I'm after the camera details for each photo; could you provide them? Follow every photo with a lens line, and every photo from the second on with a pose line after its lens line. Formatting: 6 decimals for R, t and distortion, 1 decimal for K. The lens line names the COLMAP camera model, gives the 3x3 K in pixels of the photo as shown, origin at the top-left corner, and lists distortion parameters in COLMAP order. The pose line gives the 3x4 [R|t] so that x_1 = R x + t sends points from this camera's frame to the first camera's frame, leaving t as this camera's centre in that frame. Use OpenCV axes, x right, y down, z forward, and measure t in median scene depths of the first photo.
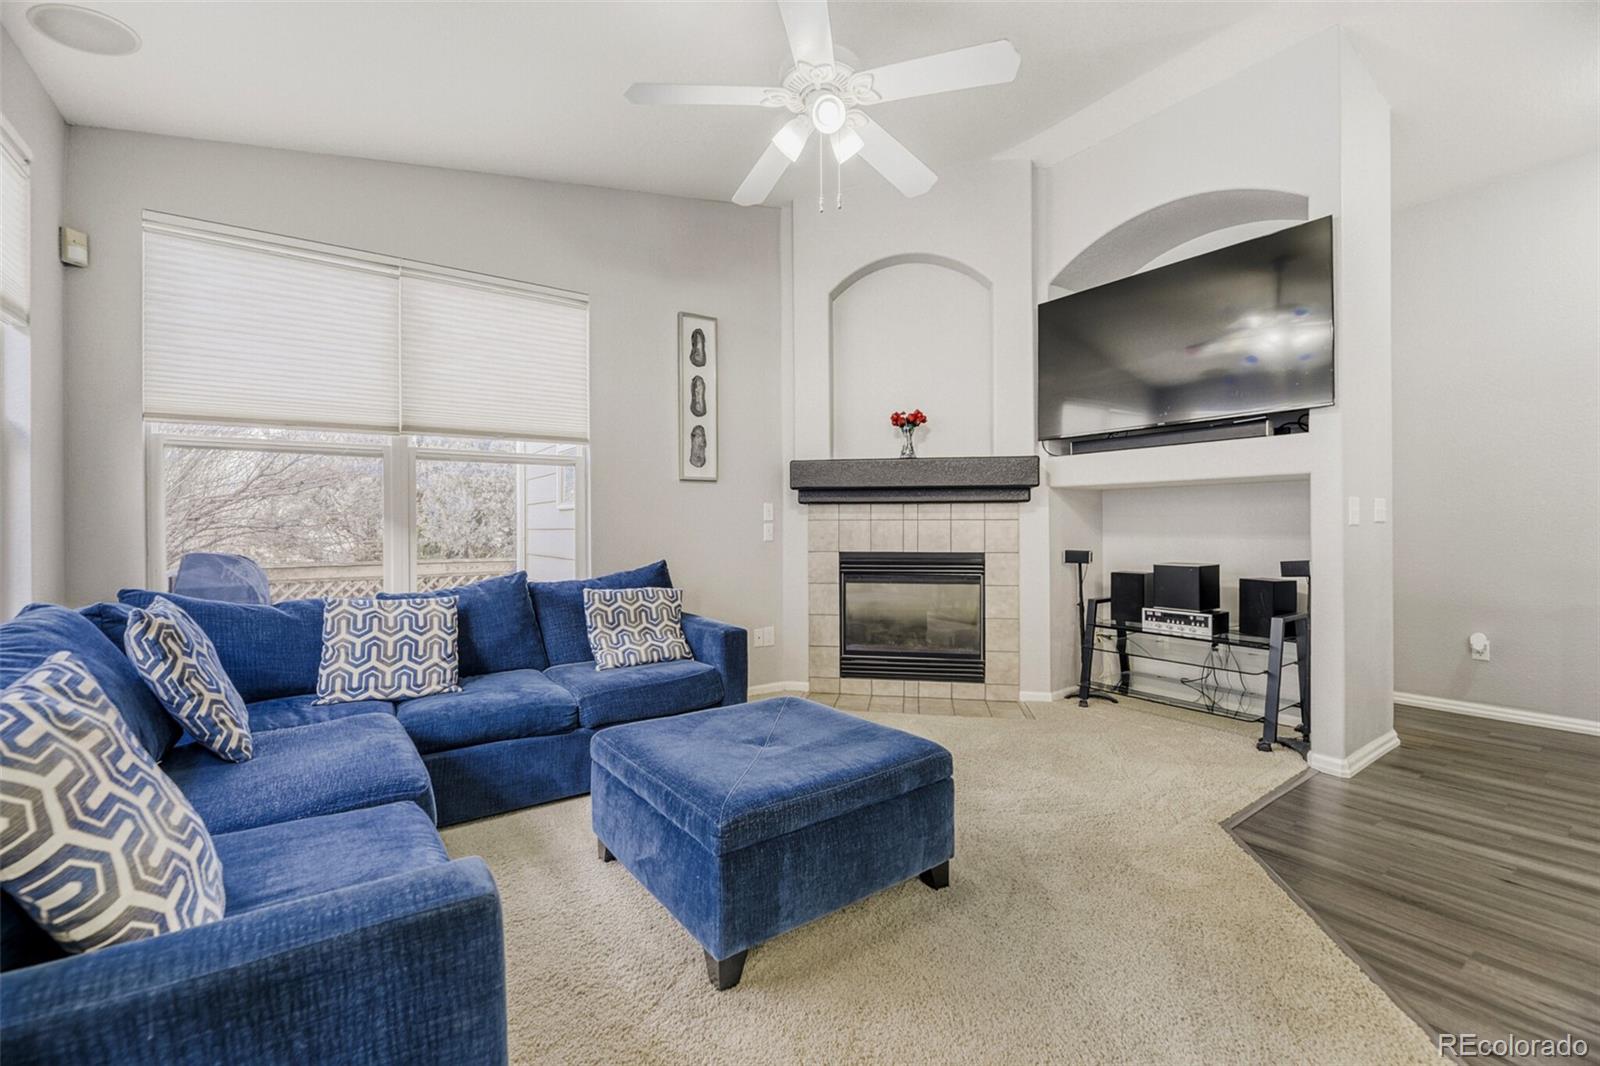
lens RADIAL K [[662.4, 0, 796.3], [0, 662.4, 532.7], [0, 0, 1]] dist [-0.016037, 0.000043]
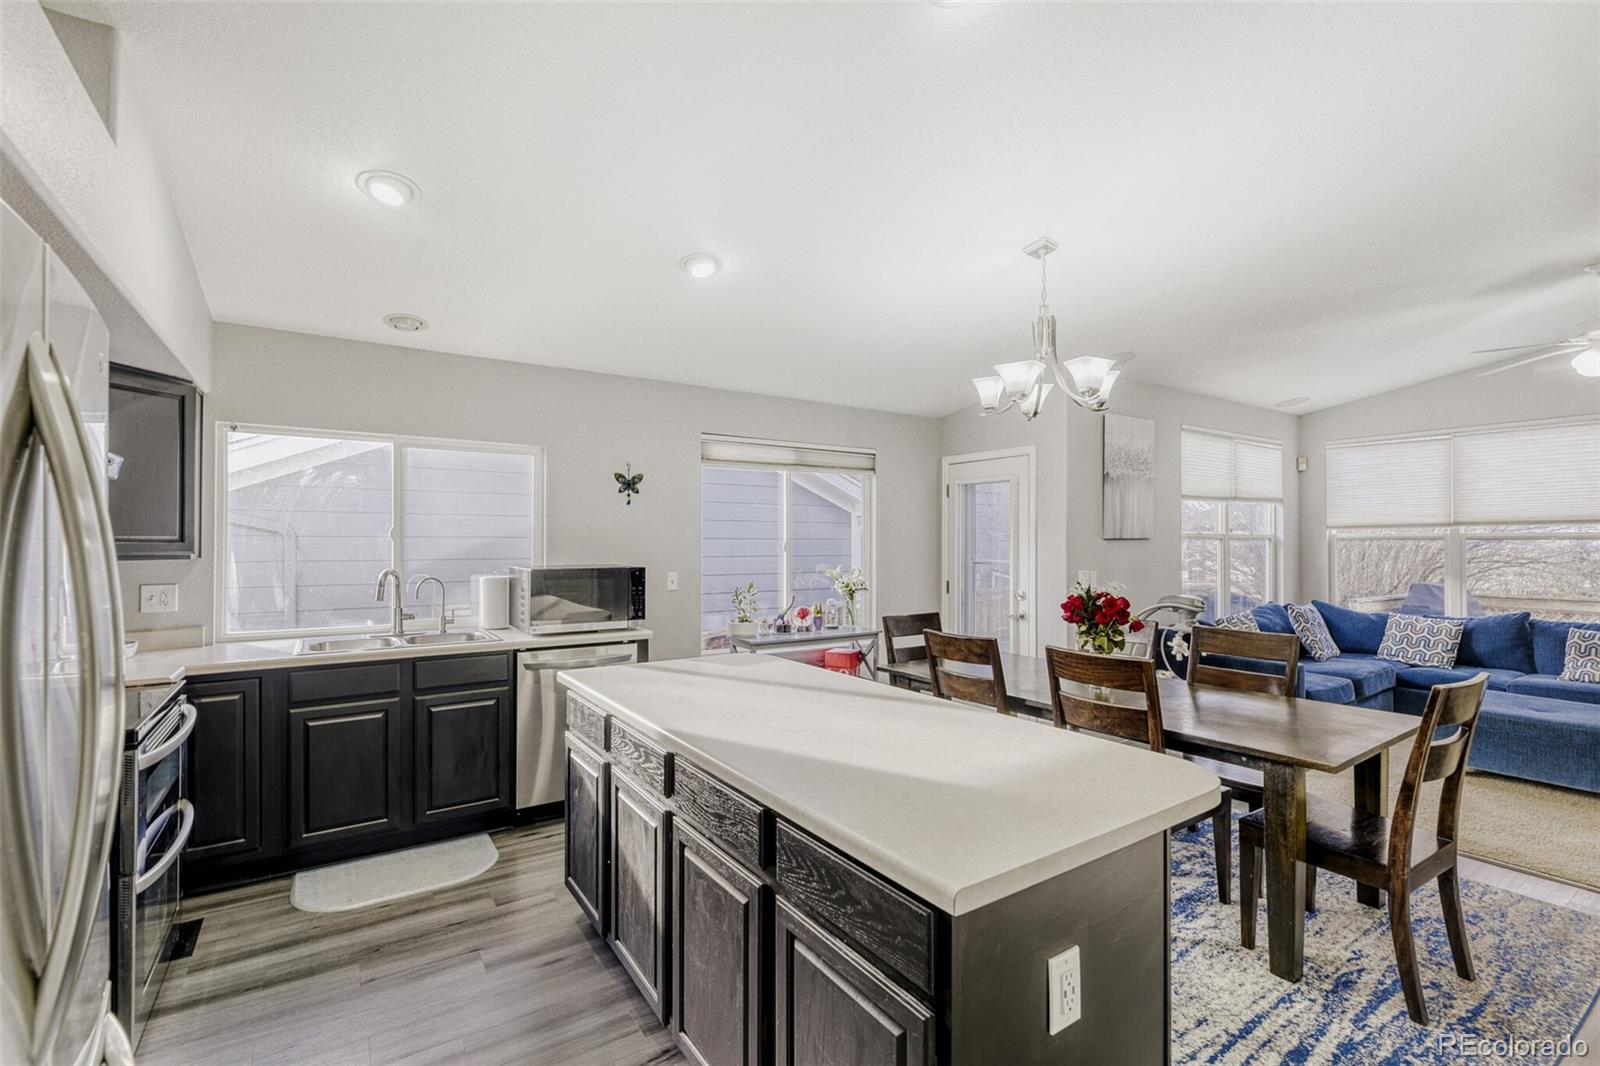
lens RADIAL K [[708.3, 0, 800.0], [0, 708.3, 533.0], [0, 0, 1]] dist [-0.002610, -0.000417]
pose [[-0.021129, -0.003786, -0.999770, 1.549362], [-0.008763, 0.999955, -0.003601, -0.128522], [0.999738, 0.008684, -0.021162, -0.832198]]
